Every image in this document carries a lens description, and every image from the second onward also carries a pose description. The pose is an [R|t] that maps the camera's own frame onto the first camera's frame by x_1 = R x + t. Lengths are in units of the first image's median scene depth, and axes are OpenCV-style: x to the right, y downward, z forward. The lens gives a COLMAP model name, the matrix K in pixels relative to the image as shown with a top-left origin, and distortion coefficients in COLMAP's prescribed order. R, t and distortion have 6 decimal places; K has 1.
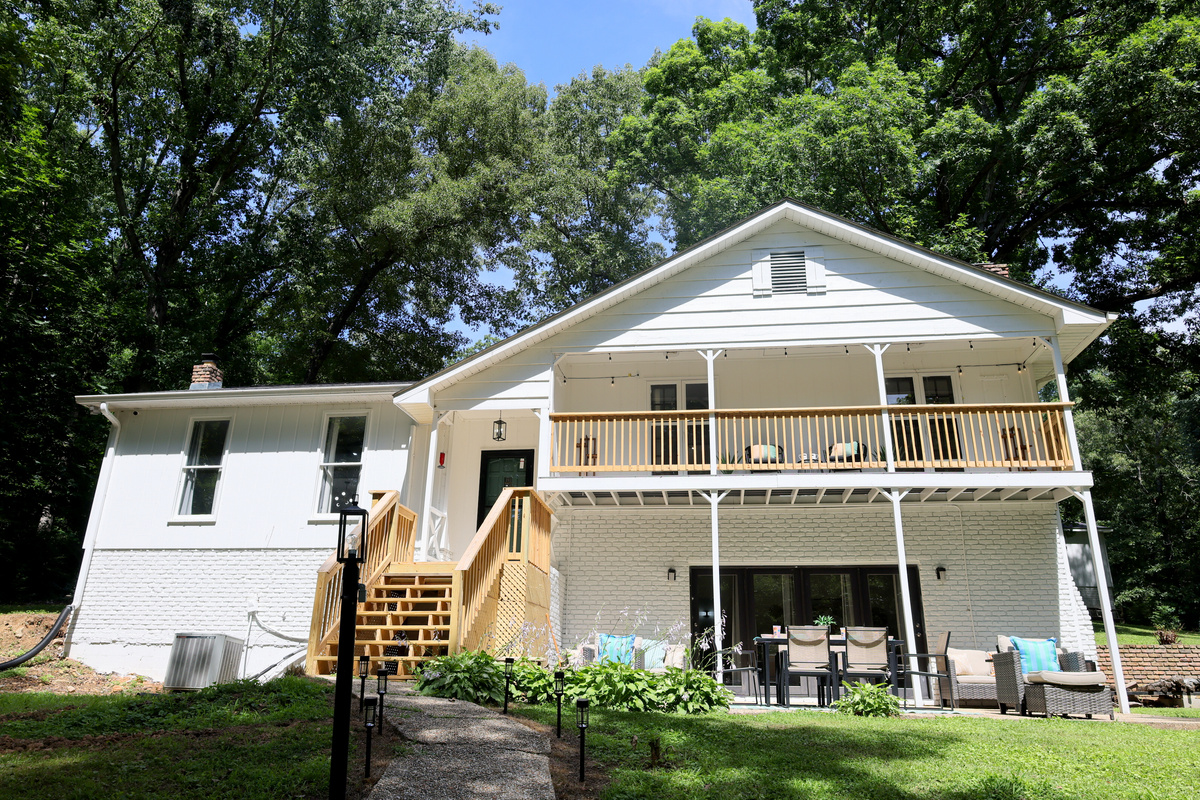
lens RADIAL K [[813.9, 0, 599.4], [0, 813.9, 401.5], [0, 0, 1]] dist [-0.011259, 0.002457]
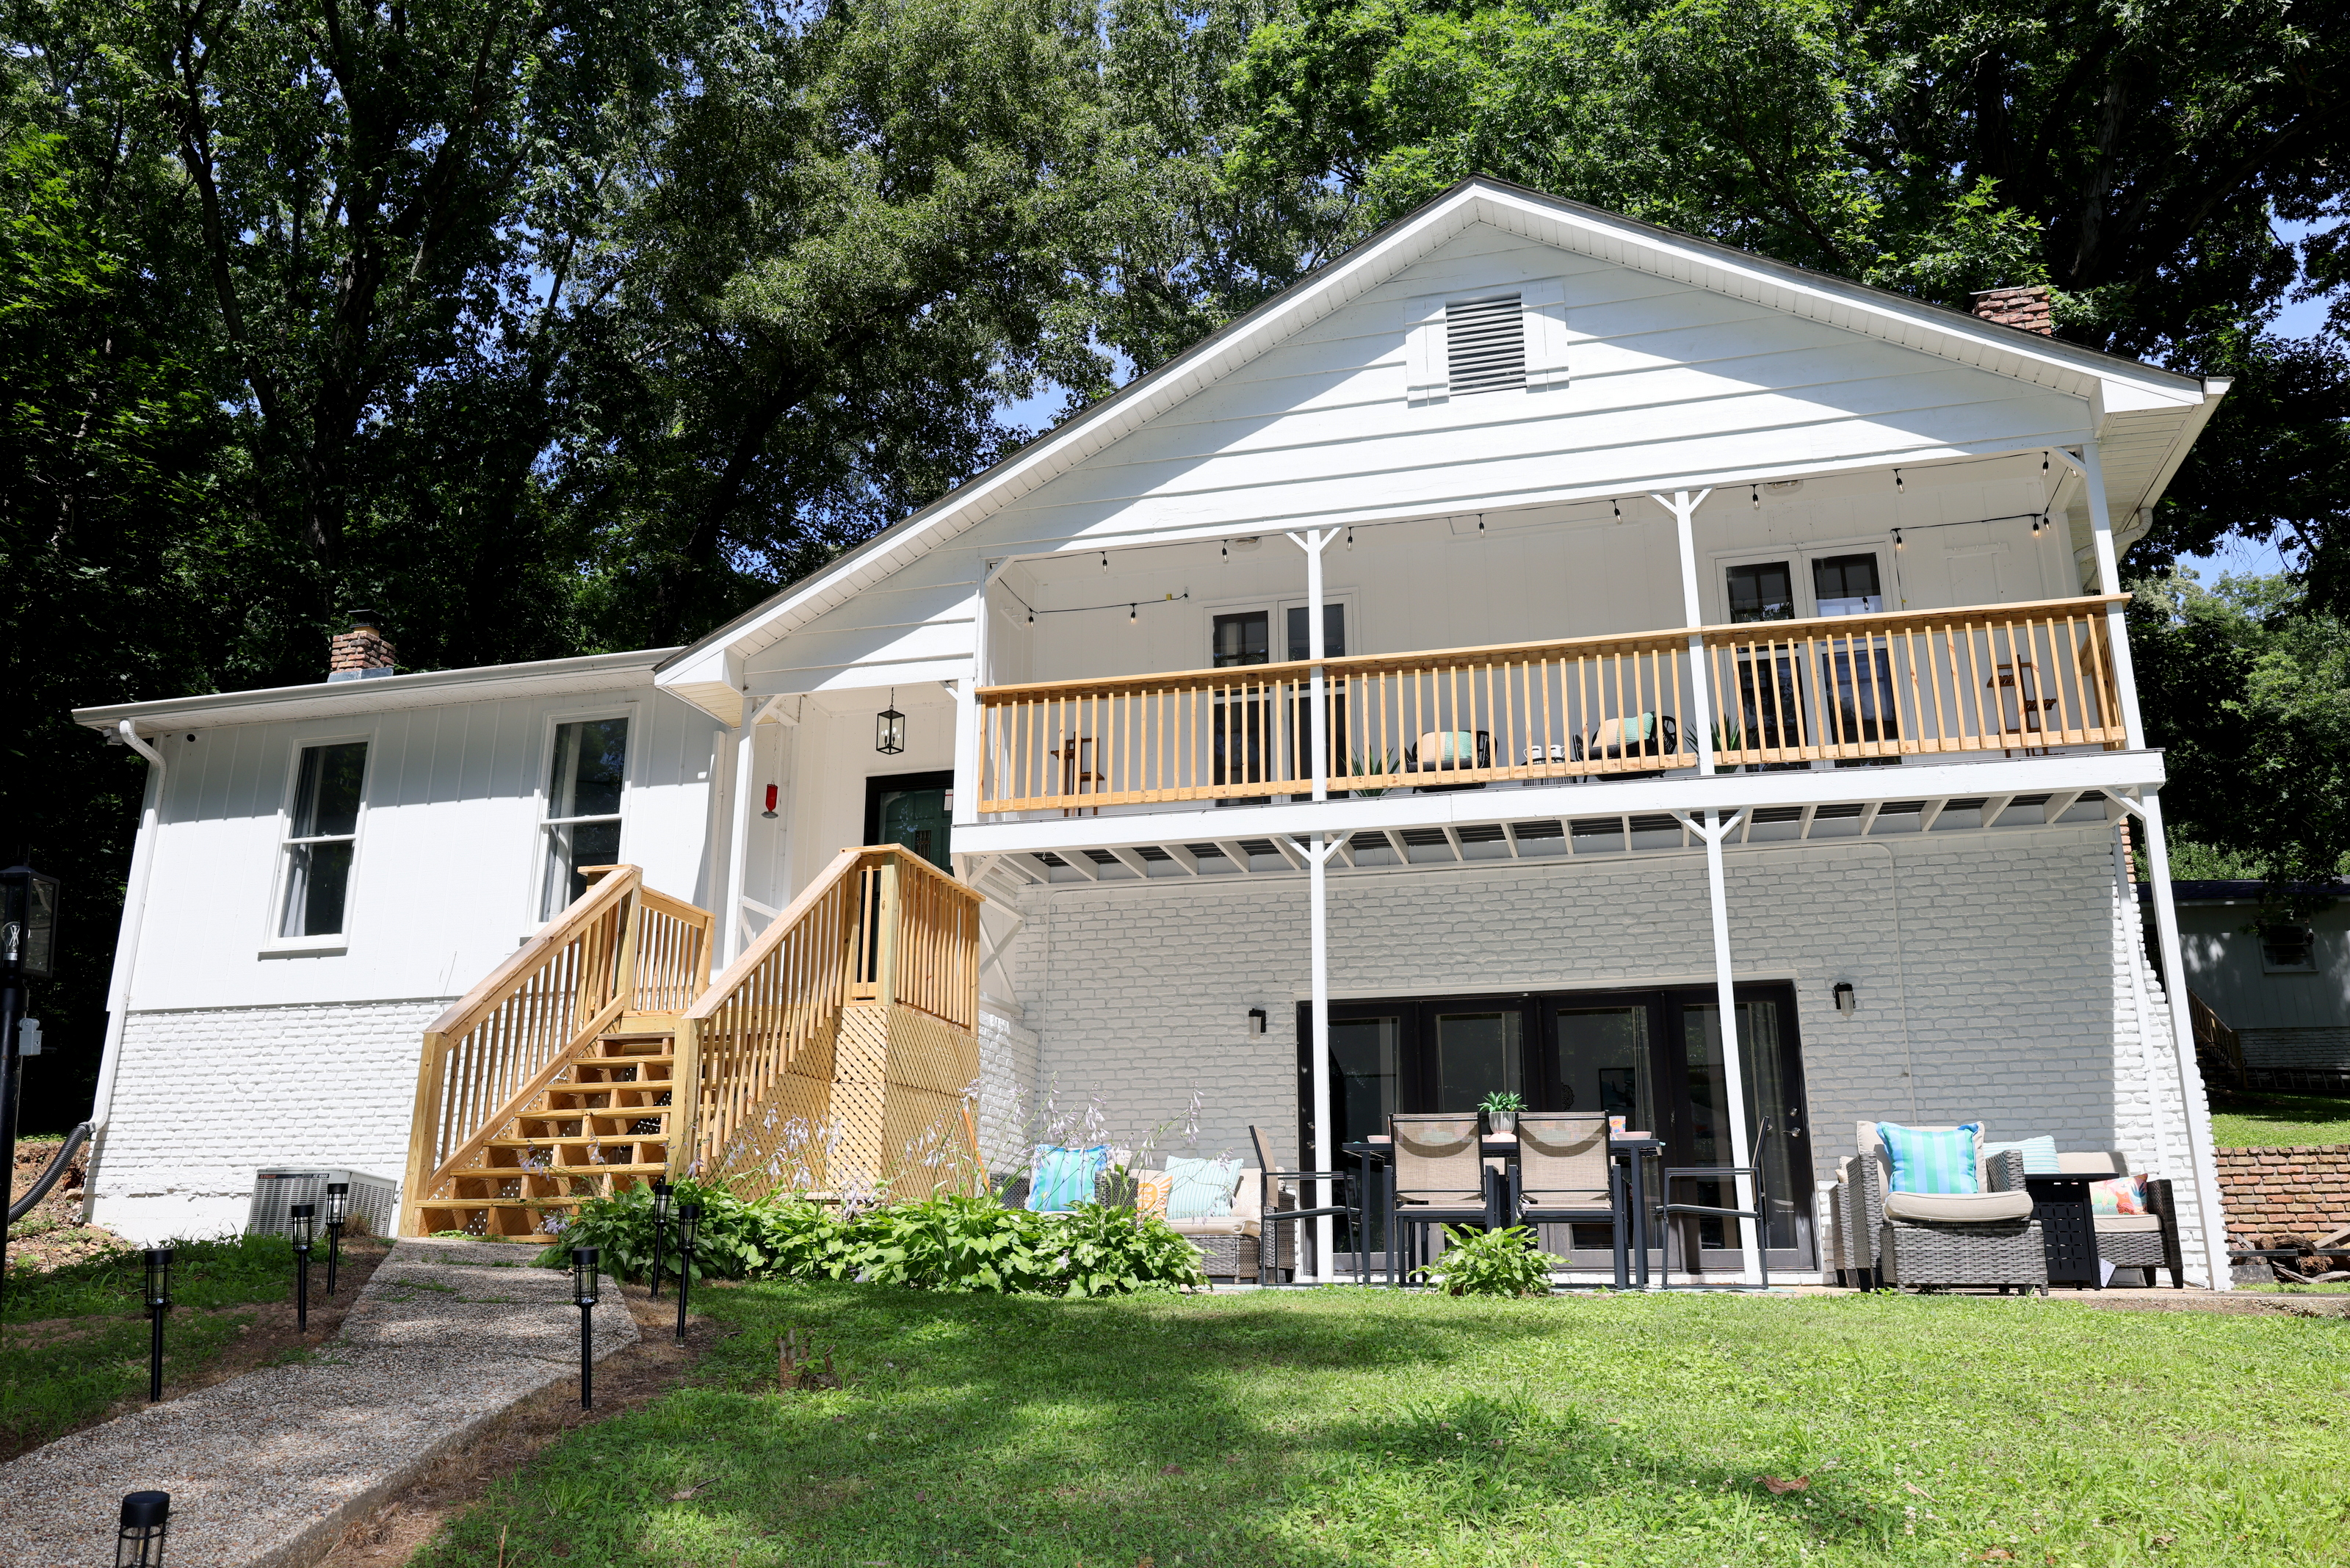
lens RADIAL K [[1767.9, 0, 1176.4], [0, 1767.9, 782.1], [0, 0, 1]] dist [-0.027068, 0.018098]
pose [[0.991879, -0.050657, -0.116658, 0.162842], [0.057543, 0.996747, 0.056436, 0.016865], [0.113419, -0.062690, 0.991567, 0.003271]]
